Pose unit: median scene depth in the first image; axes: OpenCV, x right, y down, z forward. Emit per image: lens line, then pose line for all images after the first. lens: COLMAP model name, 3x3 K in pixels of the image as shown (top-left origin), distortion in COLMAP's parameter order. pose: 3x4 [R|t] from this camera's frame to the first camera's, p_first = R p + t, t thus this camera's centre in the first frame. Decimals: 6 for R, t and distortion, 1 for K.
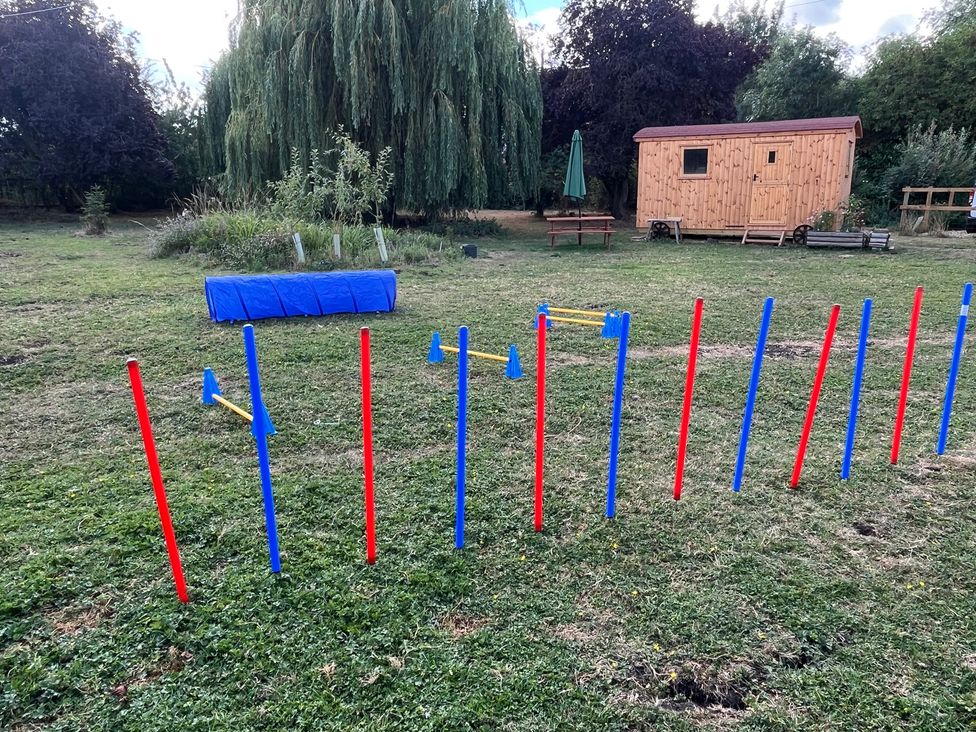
lens RADIAL K [[727.4, 0, 488.0], [0, 727.4, 366.0], [0, 0, 1]] dist [0.021227, -0.002927]
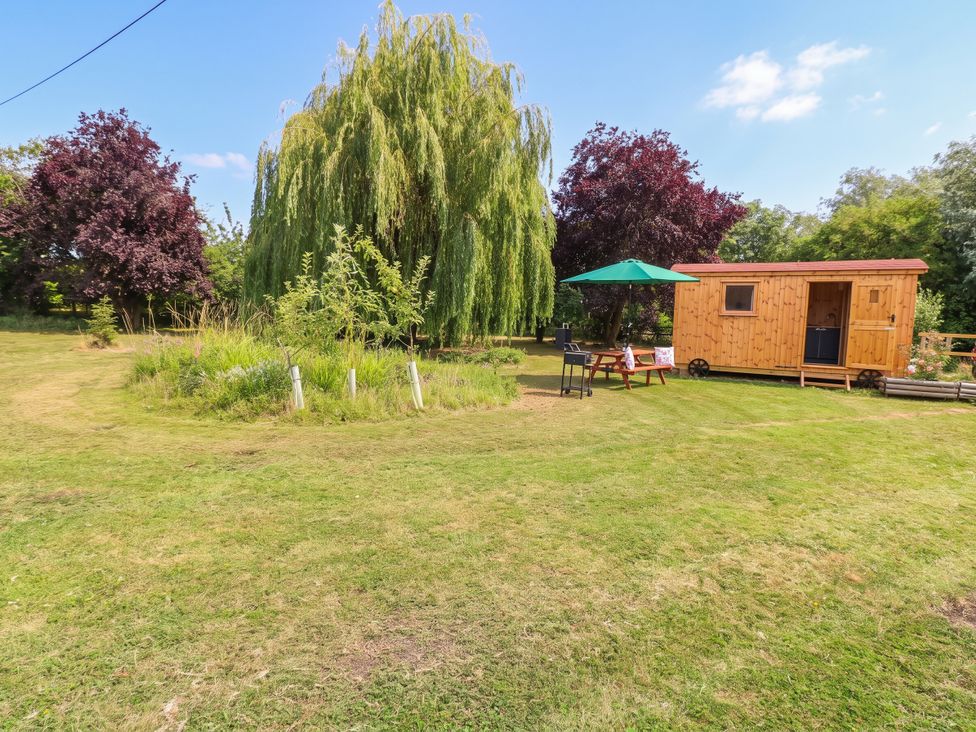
lens RADIAL K [[512.5, 0, 488.0], [0, 512.5, 366.0], [0, 0, 1]] dist [0.001339, 0.000001]
pose [[0.998424, 0.036202, 0.042874, -0.072919], [-0.029402, 0.988281, -0.149785, -0.082425], [-0.047794, 0.148289, 0.987789, 0.366993]]
